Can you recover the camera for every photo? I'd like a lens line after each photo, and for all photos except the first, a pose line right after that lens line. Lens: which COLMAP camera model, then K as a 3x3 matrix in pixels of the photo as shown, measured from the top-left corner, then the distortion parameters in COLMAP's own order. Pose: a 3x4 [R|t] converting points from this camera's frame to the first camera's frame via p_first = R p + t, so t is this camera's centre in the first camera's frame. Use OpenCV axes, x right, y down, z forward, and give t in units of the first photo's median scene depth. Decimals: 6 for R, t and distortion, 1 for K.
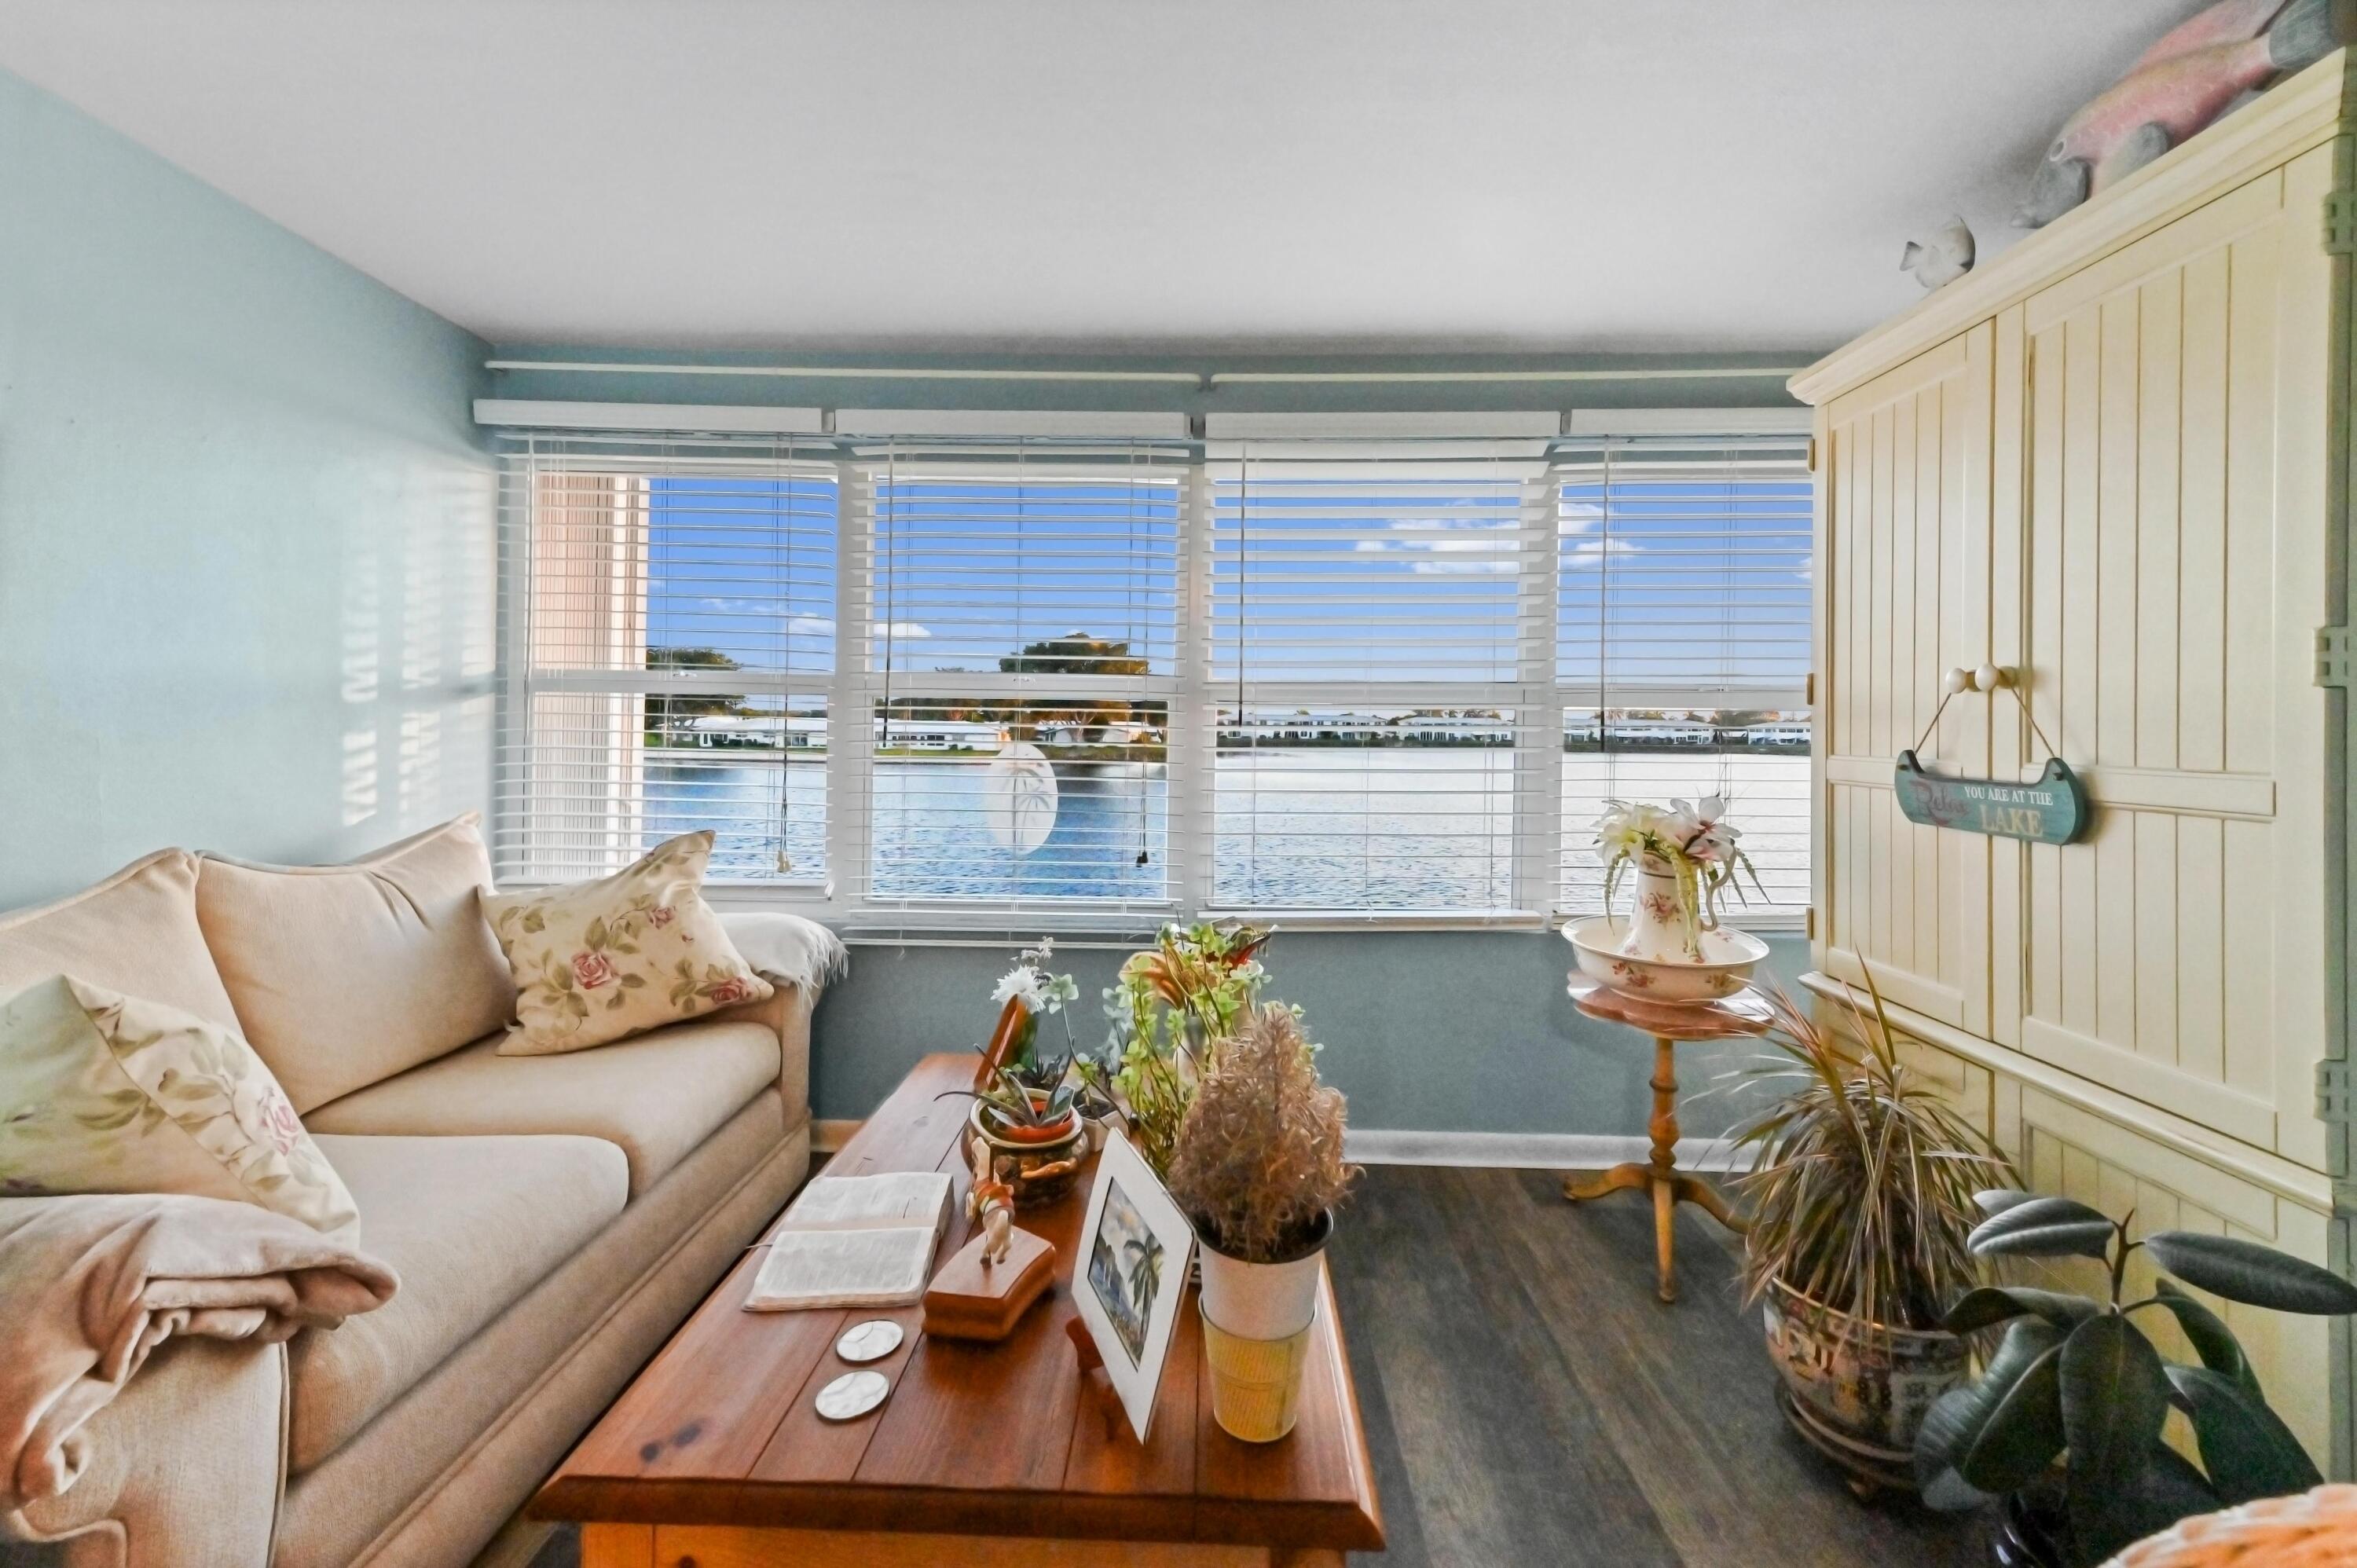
lens RADIAL K [[1019.2, 0, 1169.5], [0, 1019.2, 712.0], [0, 0, 1]] dist [0.023552, 0.000102]
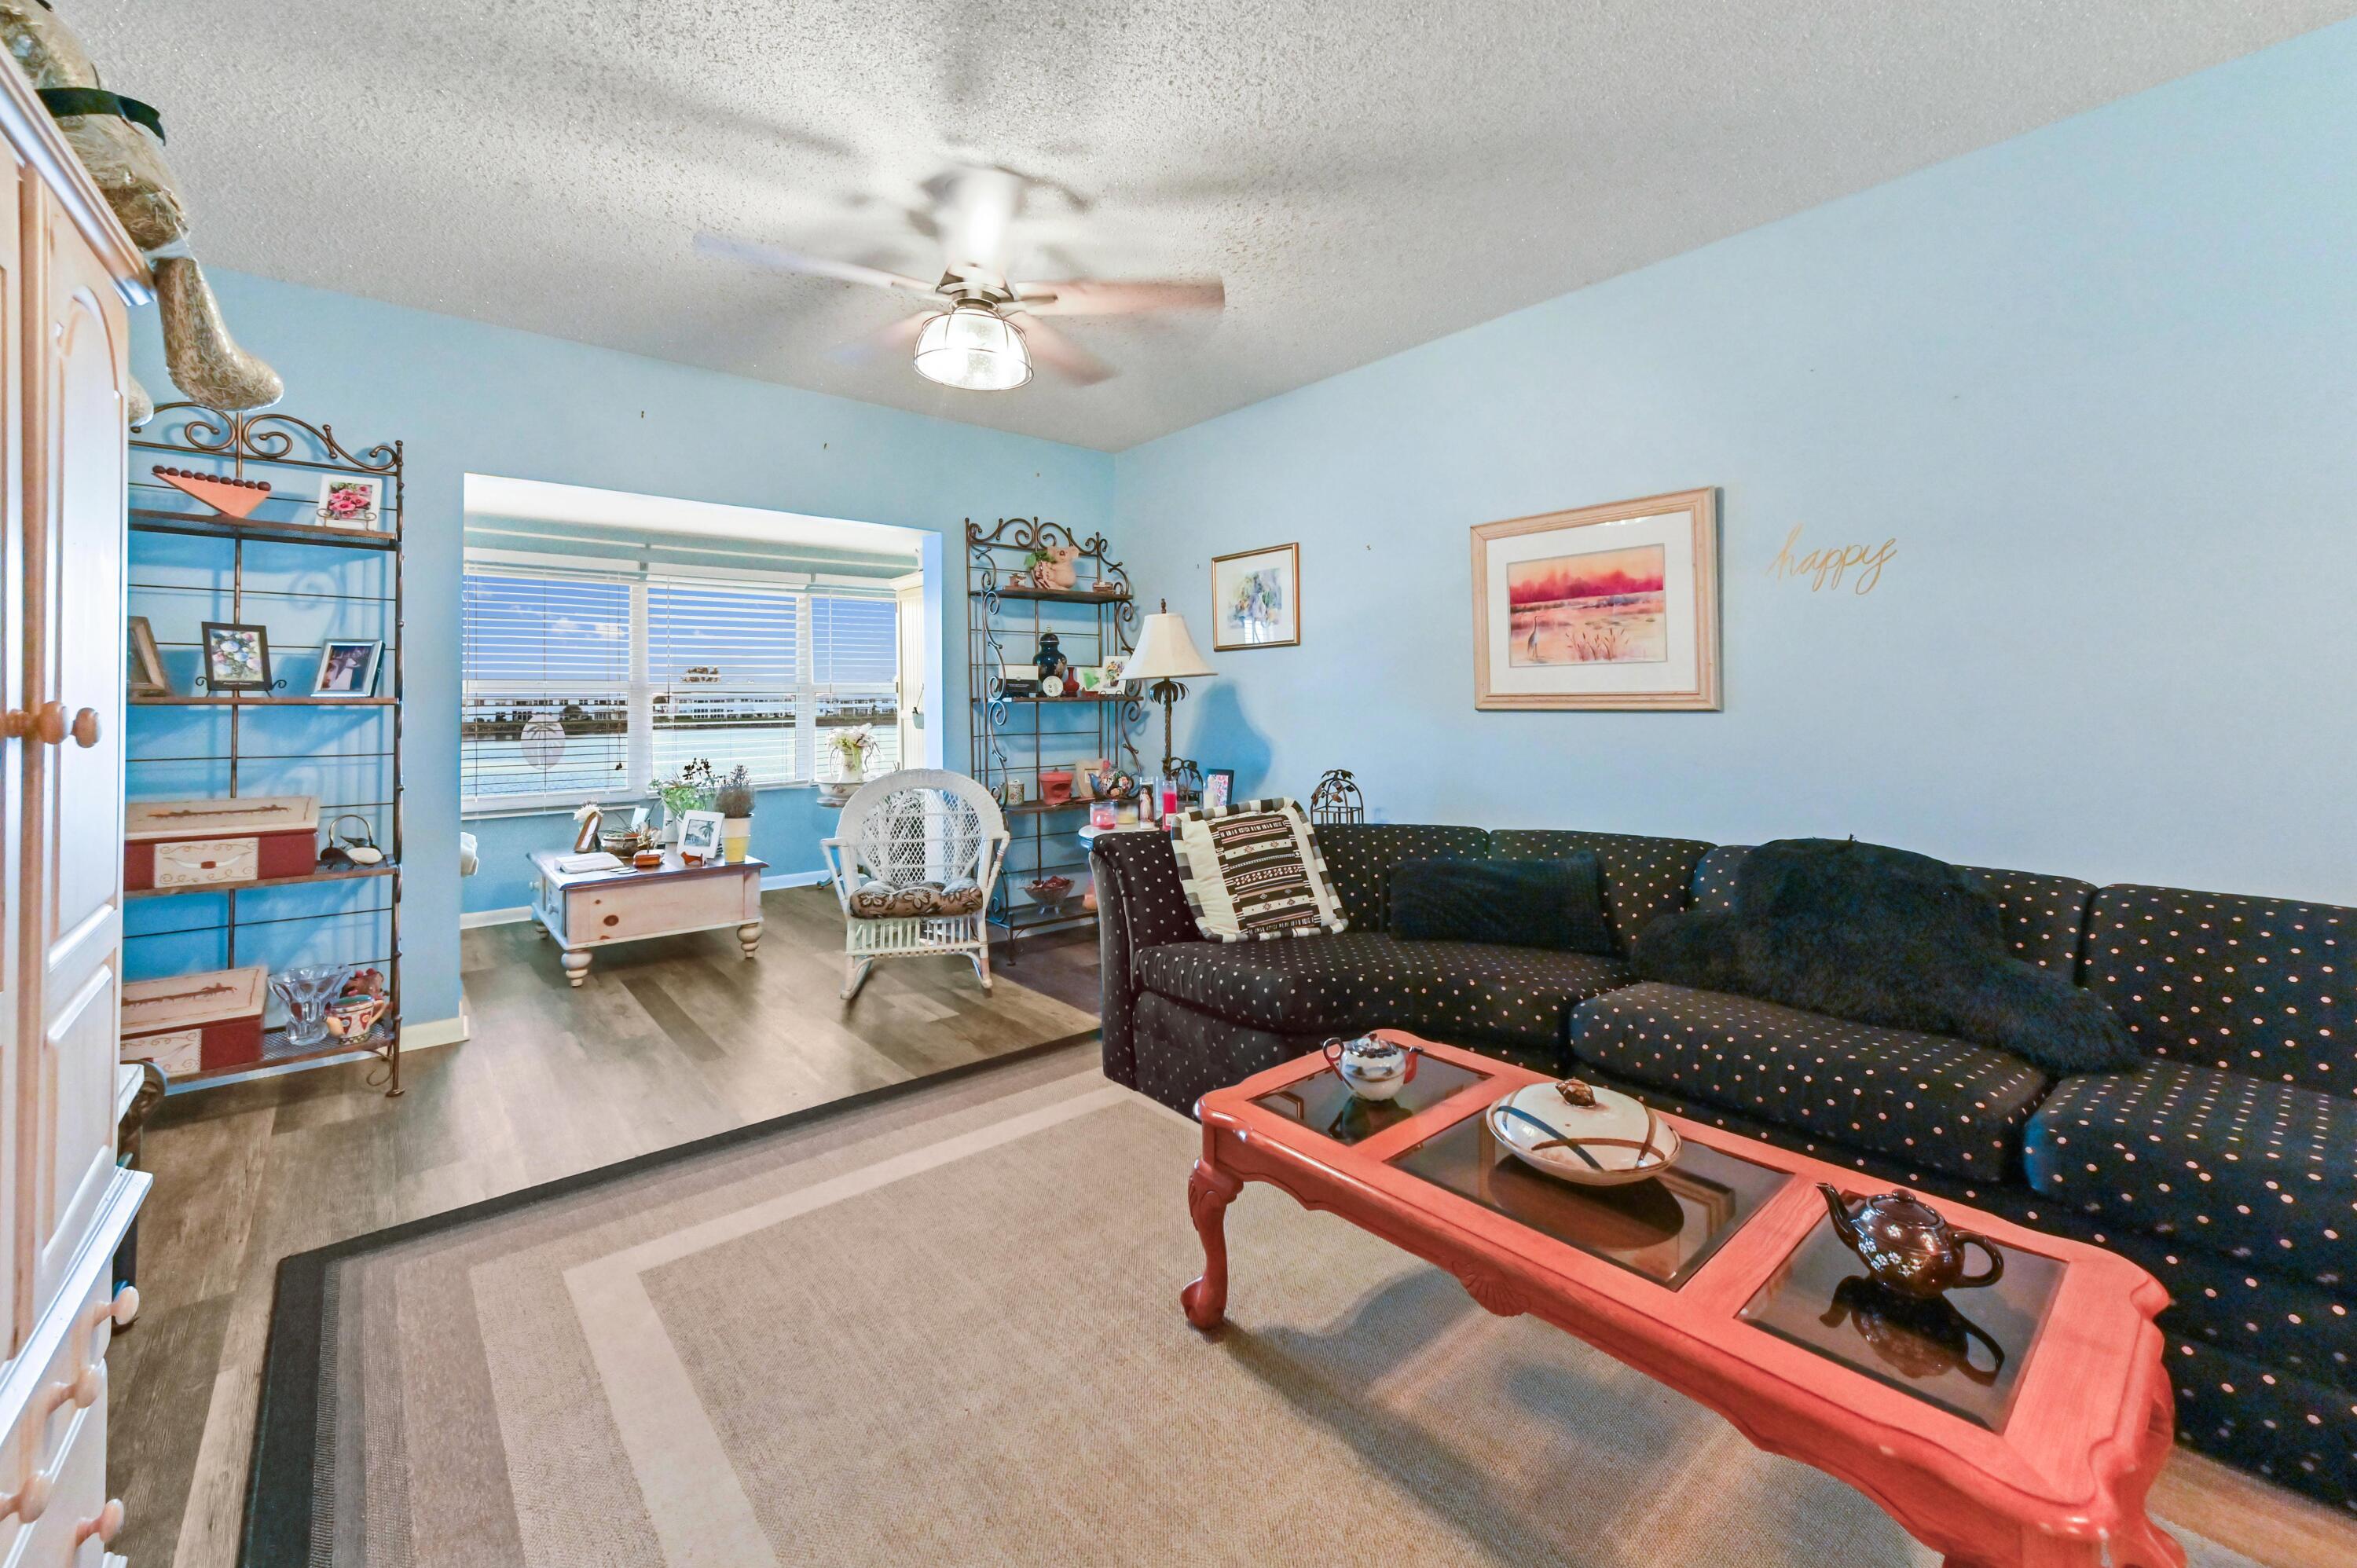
lens RADIAL K [[950.0, 0, 1175.4], [0, 950.0, 687.8], [0, 0, 1]] dist [0.010957, -0.000008]
pose [[0.753227, -0.007348, 0.657720, -0.521010], [0.007086, 0.999970, 0.003057, -0.022448], [-0.657723, 0.002358, 0.753256, -1.445691]]
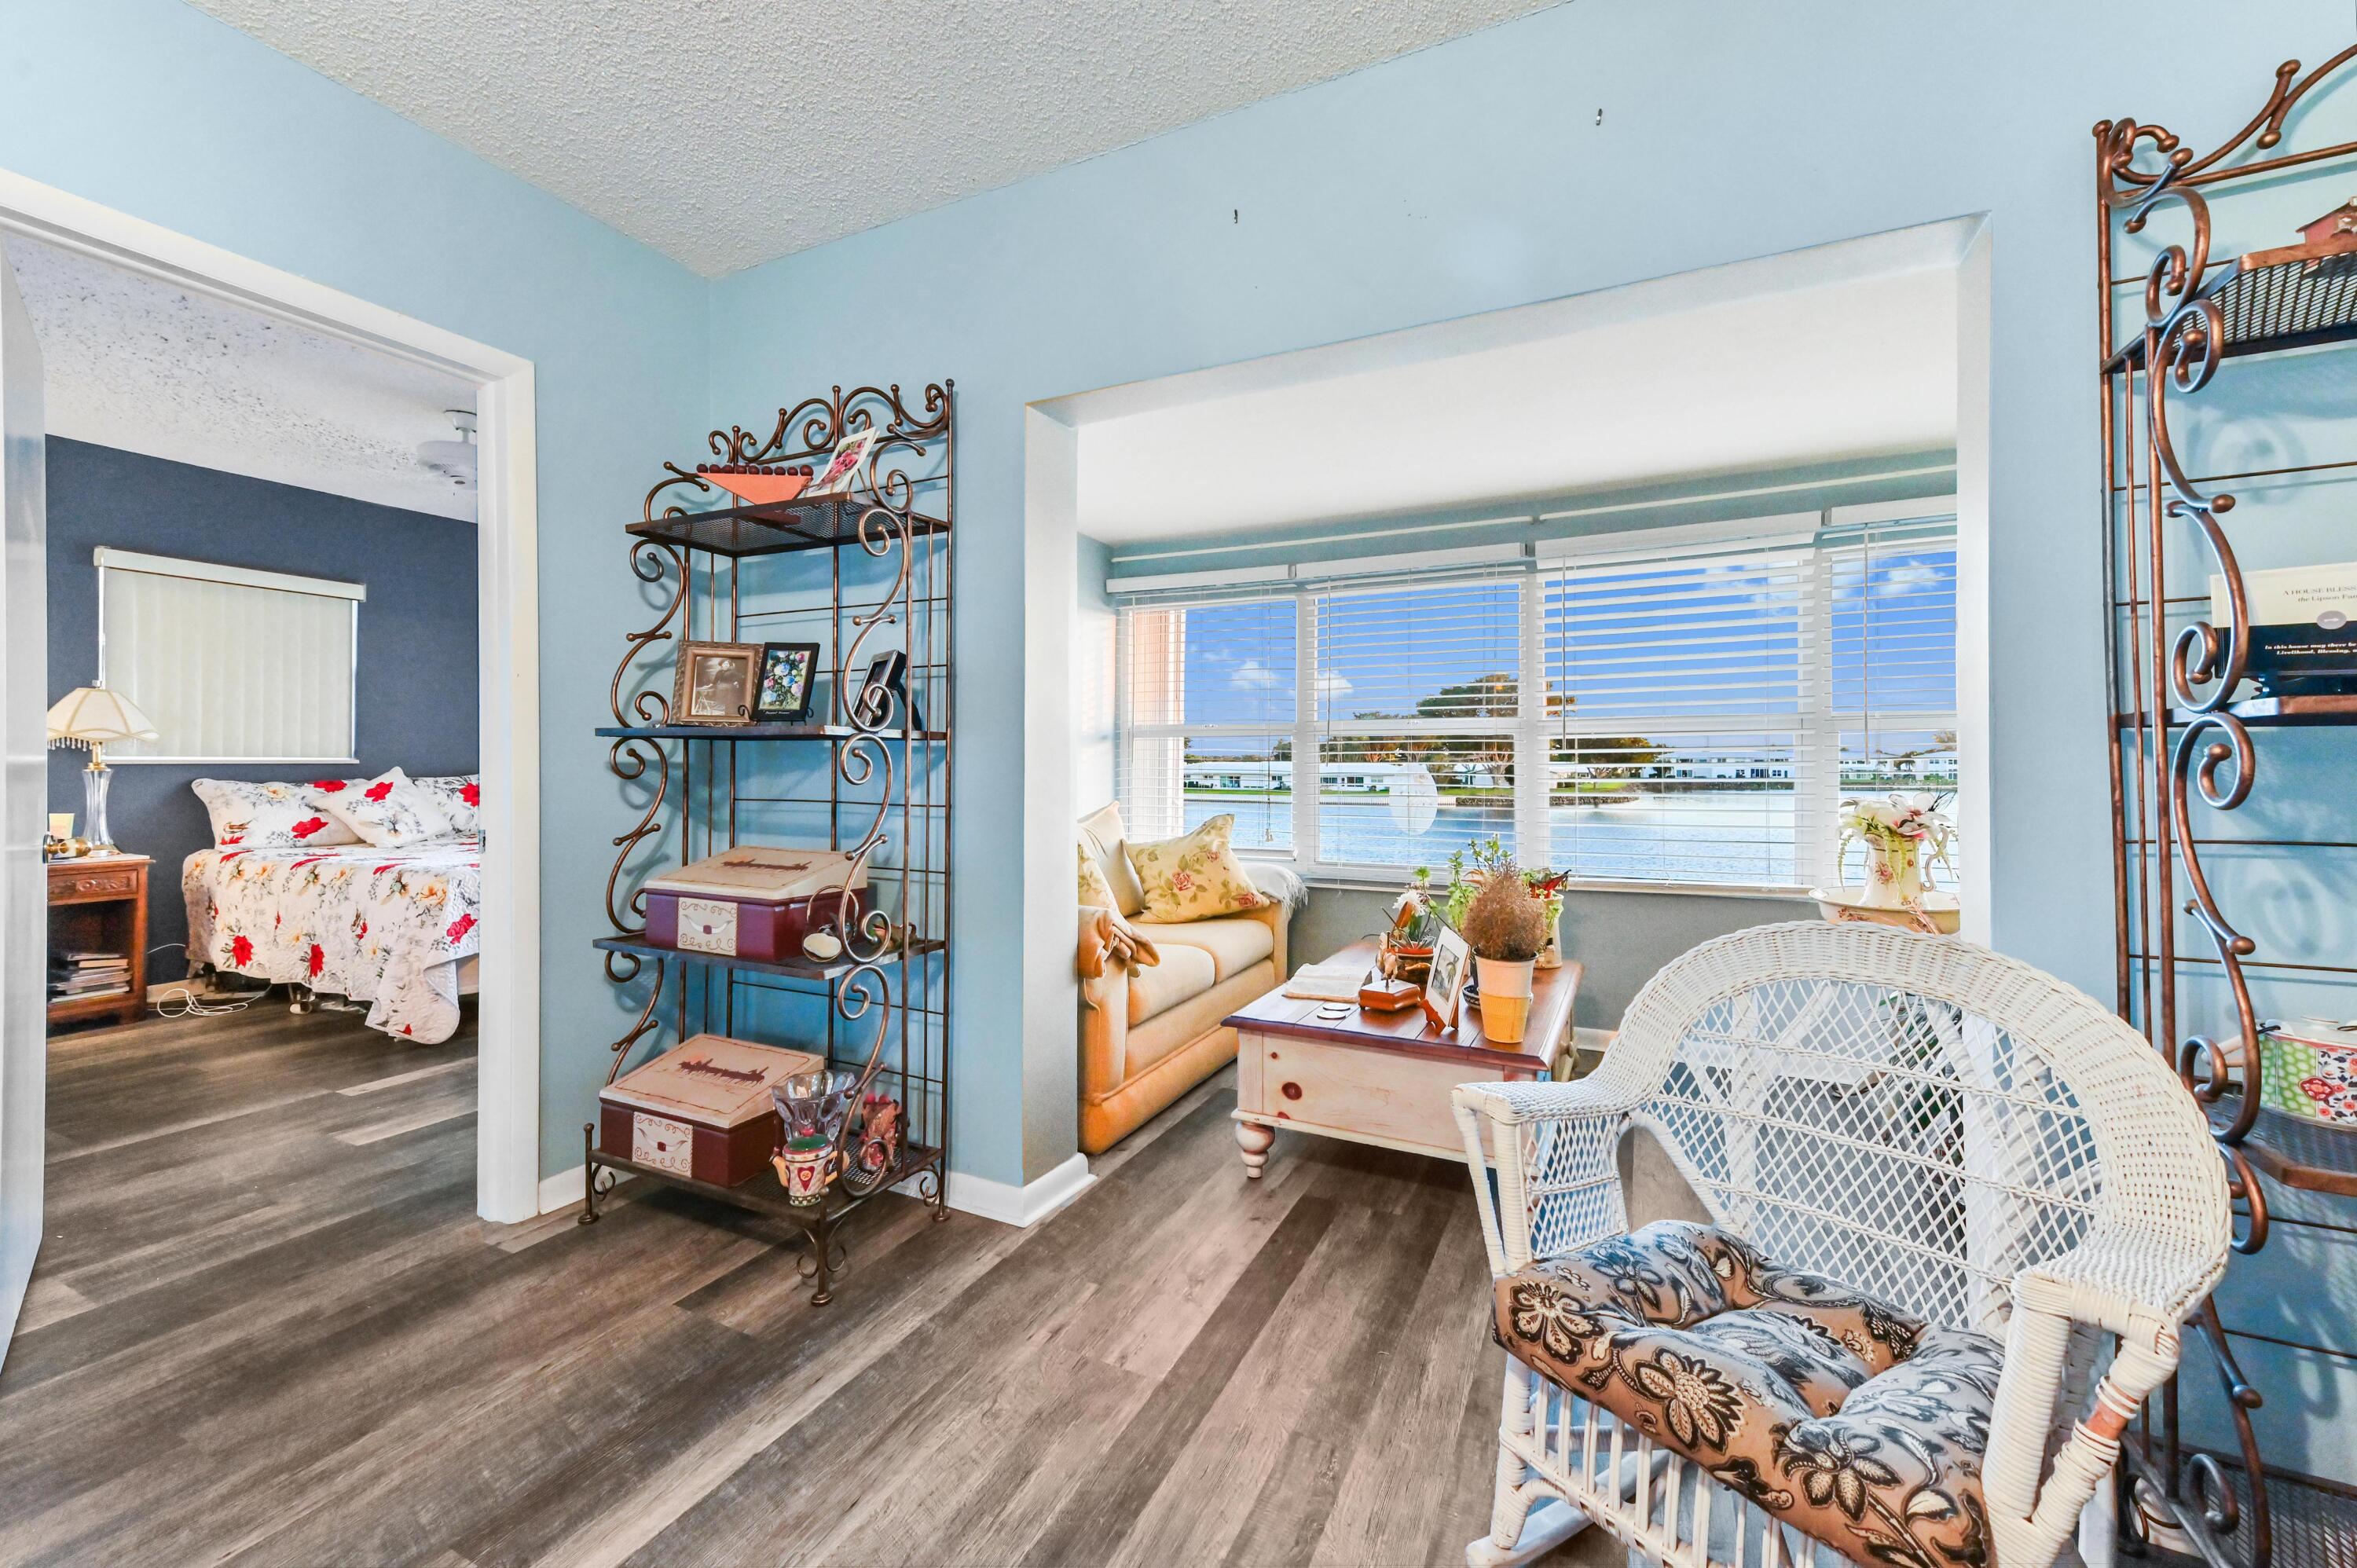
lens RADIAL K [[930.6, 0, 1159.3], [0, 930.6, 762.1], [0, 0, 1]] dist [0.013587, 0.000226]
pose [[0.907763, -0.012366, -0.419302, 0.117253], [0.015728, 0.999866, 0.004563, 0.018479], [0.419189, -0.010737, 0.907835, -0.533493]]
